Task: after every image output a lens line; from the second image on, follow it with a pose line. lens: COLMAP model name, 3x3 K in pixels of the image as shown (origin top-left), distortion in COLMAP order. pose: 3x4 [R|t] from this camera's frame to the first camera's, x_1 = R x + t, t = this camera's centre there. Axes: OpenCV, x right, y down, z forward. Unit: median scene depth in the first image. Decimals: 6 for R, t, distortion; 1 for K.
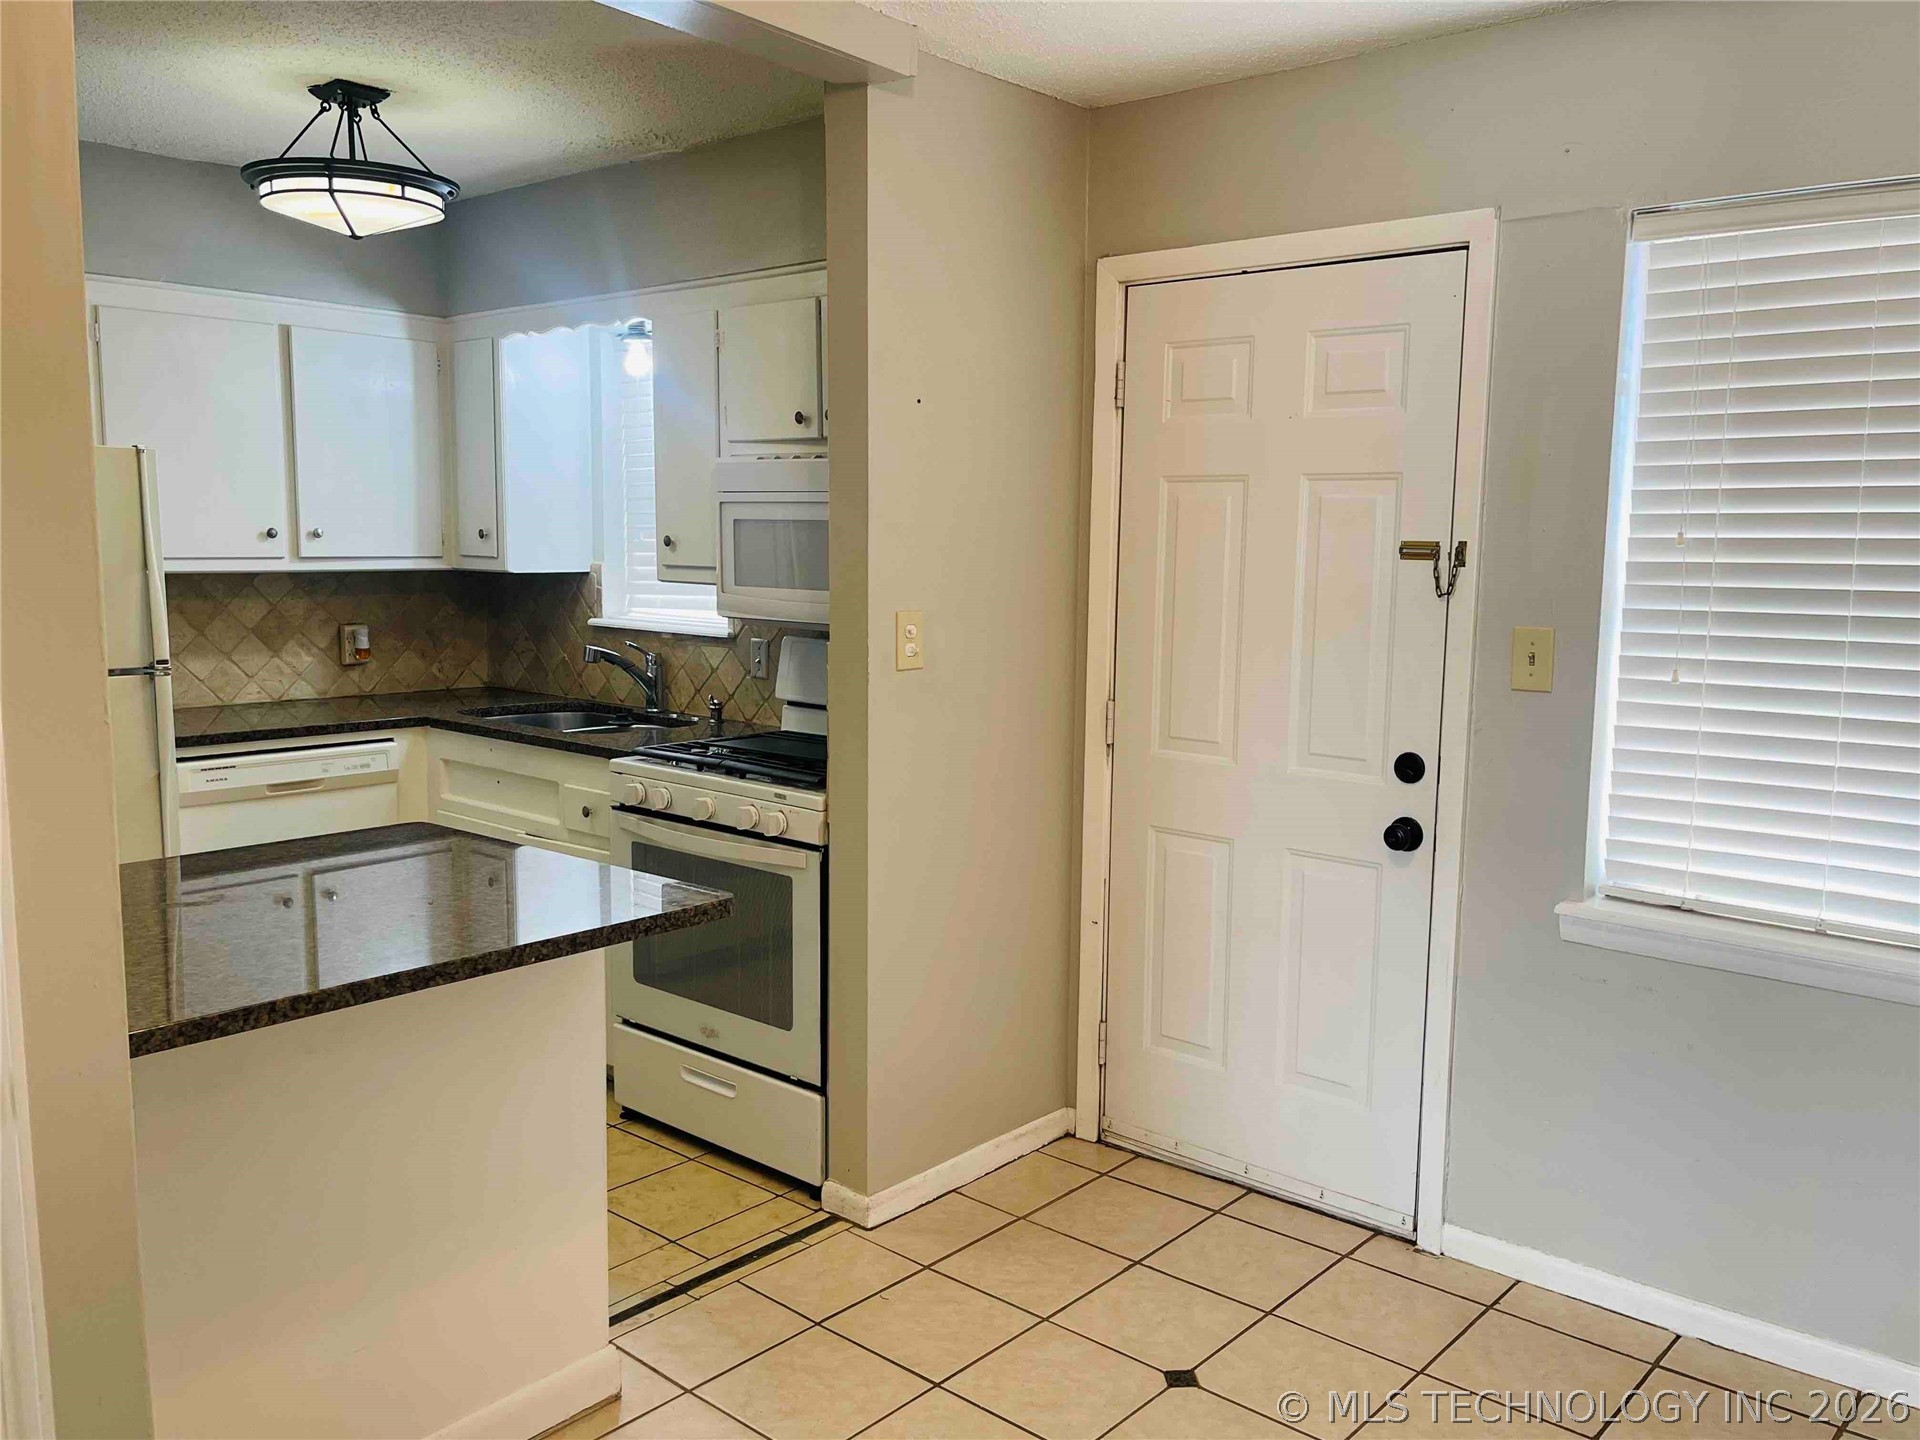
lens RADIAL K [[1543.2, 0, 964.0], [0, 1543.2, 722.6], [0, 0, 1]] dist [0.035365, 0.001124]
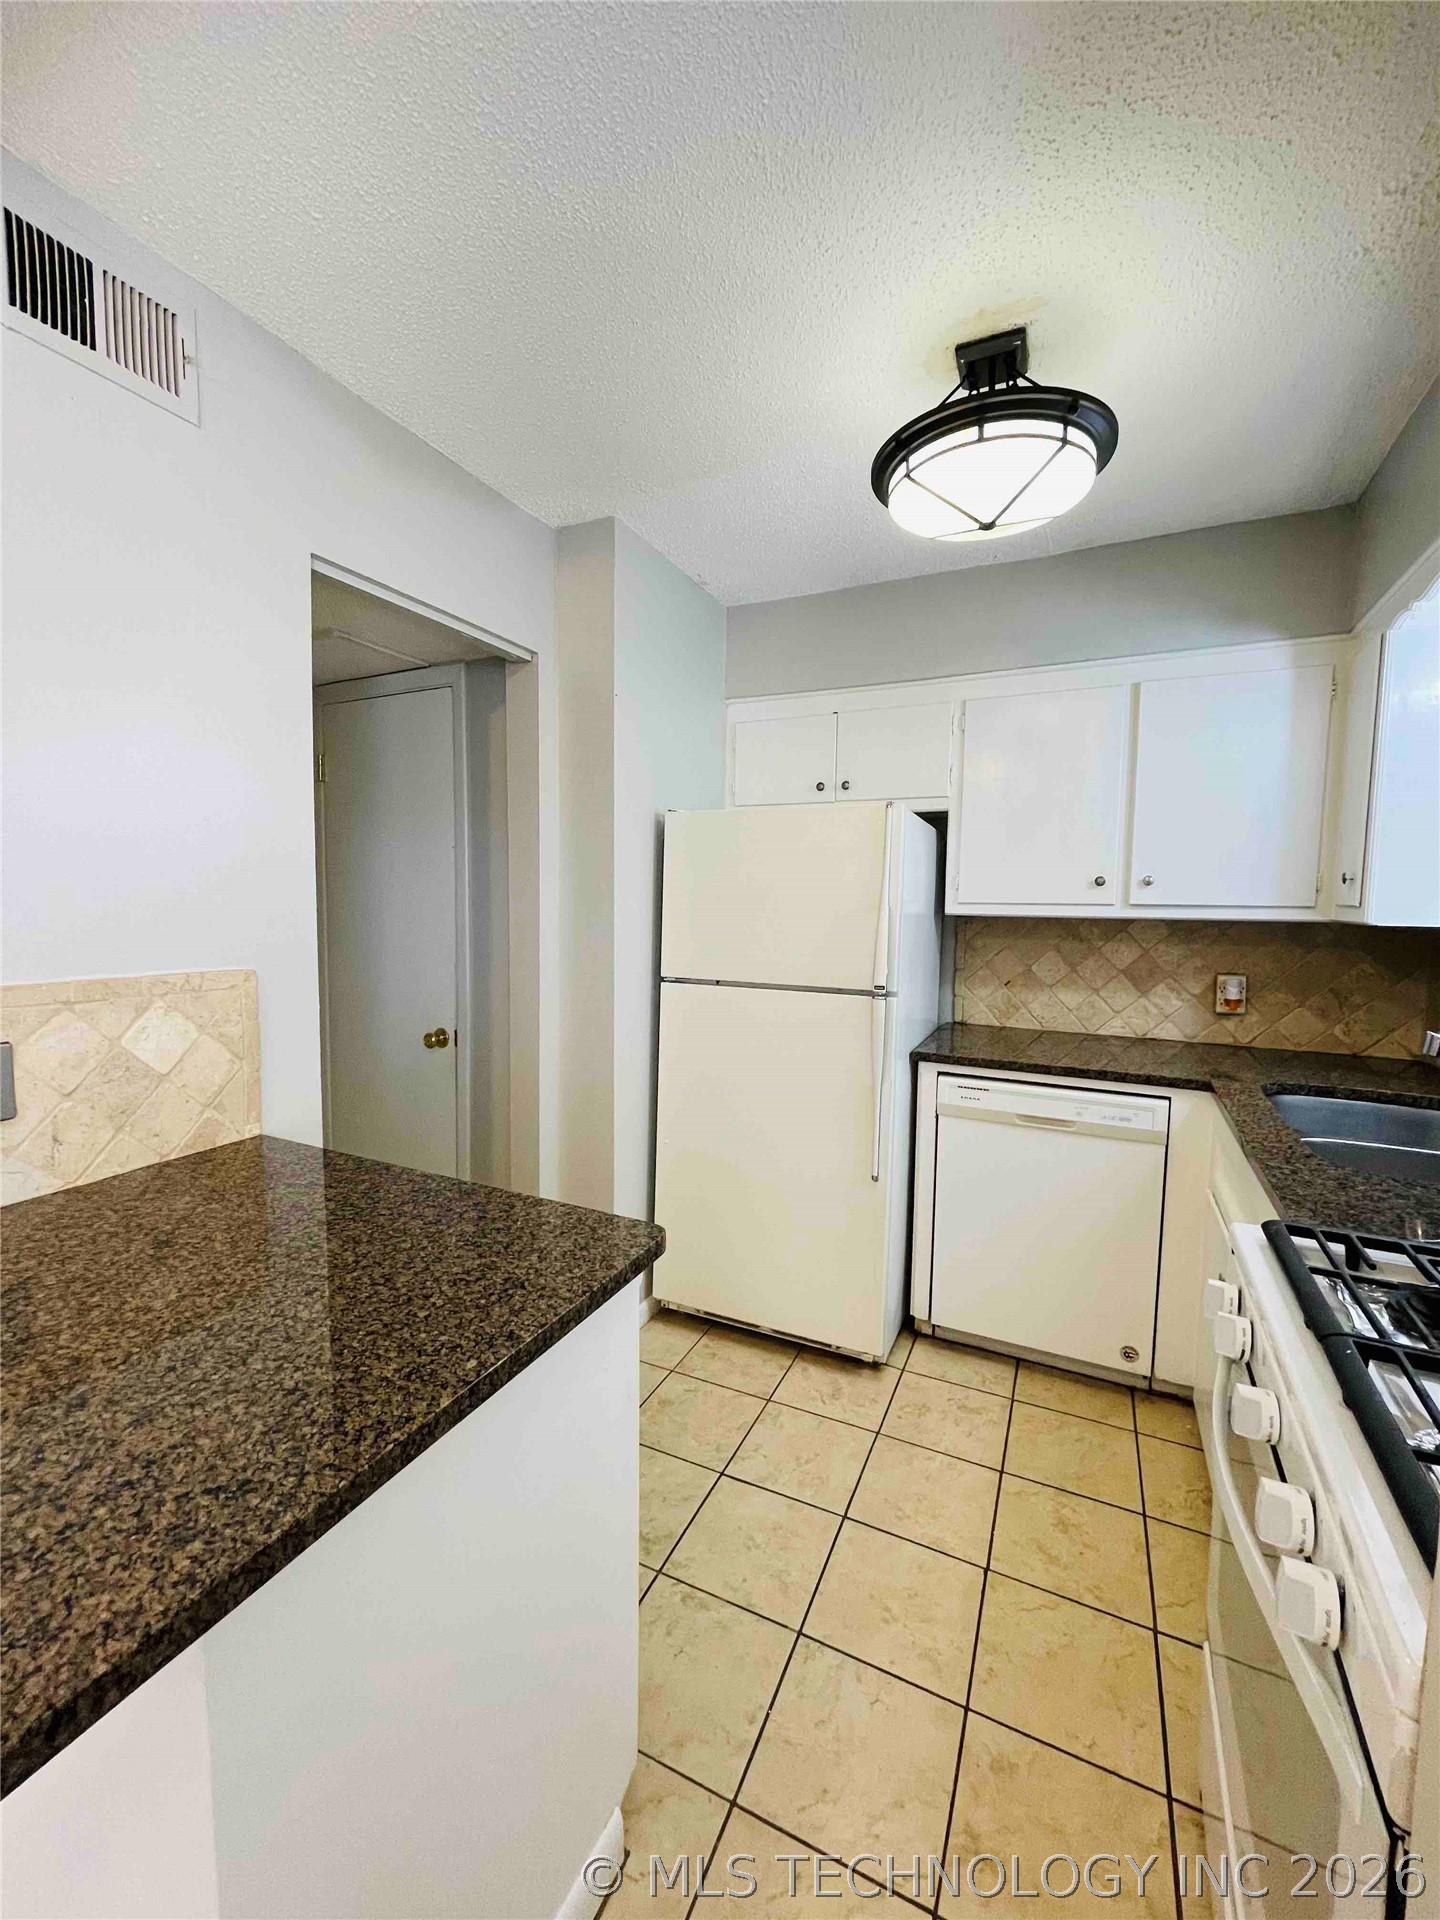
lens RADIAL K [[775.2, 0, 725.9], [0, 775.2, 958.7], [0, 0, 1]] dist [-0.001576, 0.000244]
pose [[0.260325, 0.067033, -0.963191, 0.004776], [-0.127803, 0.991201, 0.034440, -0.057101], [0.957025, 0.114133, 0.266602, 0.644941]]
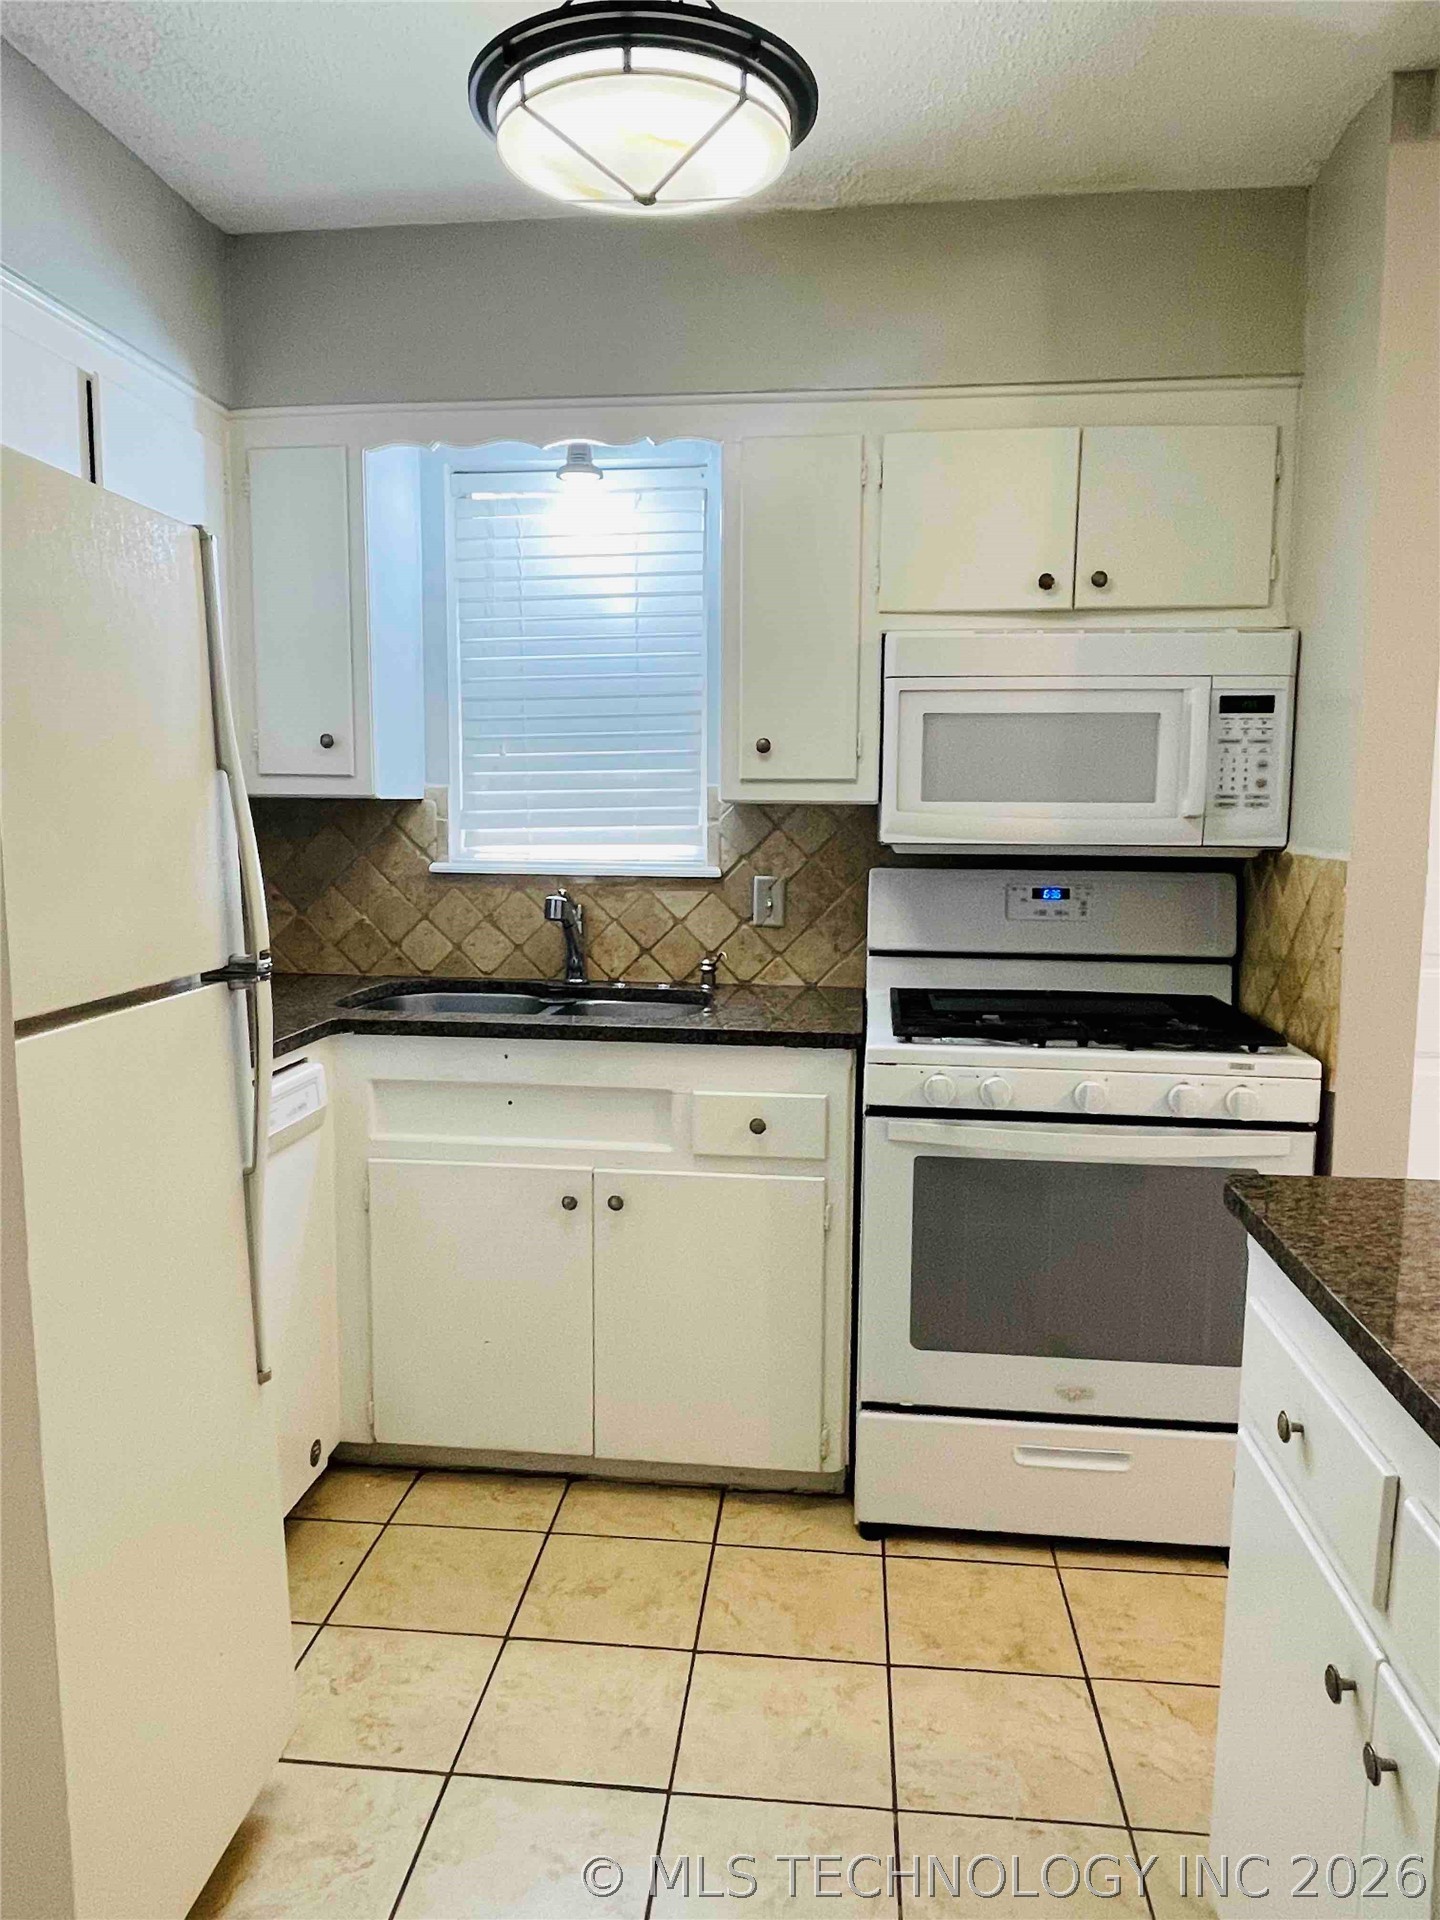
lens RADIAL K [[1312.8, 0, 720.6], [0, 1312.8, 960.3], [0, 0, 1]] dist [0.009142, -0.015639]
pose [[0.824263, -0.076466, 0.561021, -0.554924], [0.074586, 0.996868, 0.026289, -0.032782], [-0.561274, 0.020175, 0.827384, 0.486111]]
